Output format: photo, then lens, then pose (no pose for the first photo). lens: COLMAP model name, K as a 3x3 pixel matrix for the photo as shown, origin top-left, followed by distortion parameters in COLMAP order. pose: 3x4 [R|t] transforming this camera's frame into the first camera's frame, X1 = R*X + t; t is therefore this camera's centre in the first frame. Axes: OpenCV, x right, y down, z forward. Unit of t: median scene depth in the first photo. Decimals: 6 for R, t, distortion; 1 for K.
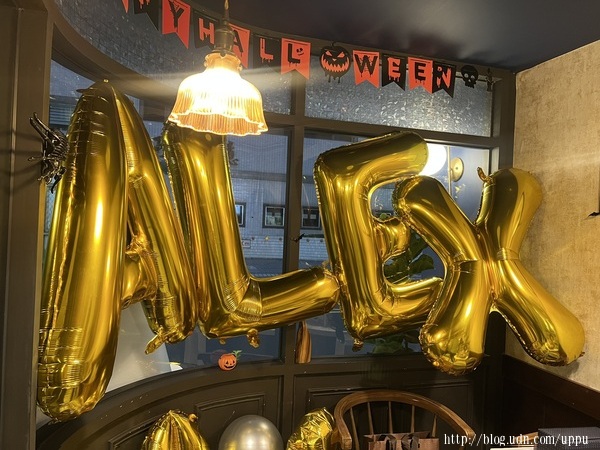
lens RADIAL K [[454.1, 0, 300.0], [0, 454.1, 225.0], [0, 0, 1]] dist [-0.001780, -0.008346]
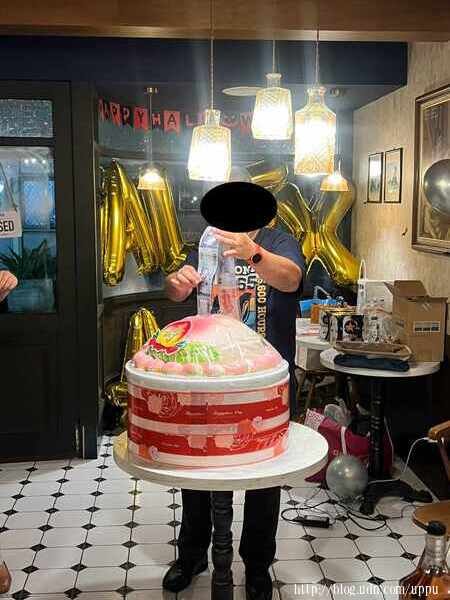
lens RADIAL K [[751.3, 0, 225.0], [0, 751.3, 300.0], [0, 0, 1]] dist [0.004882, 0.001606]
pose [[0.978883, -0.033995, -0.201574, 0.892155], [0.051422, 0.995317, 0.081858, 0.119194], [0.197847, -0.090495, 0.976047, -2.726565]]
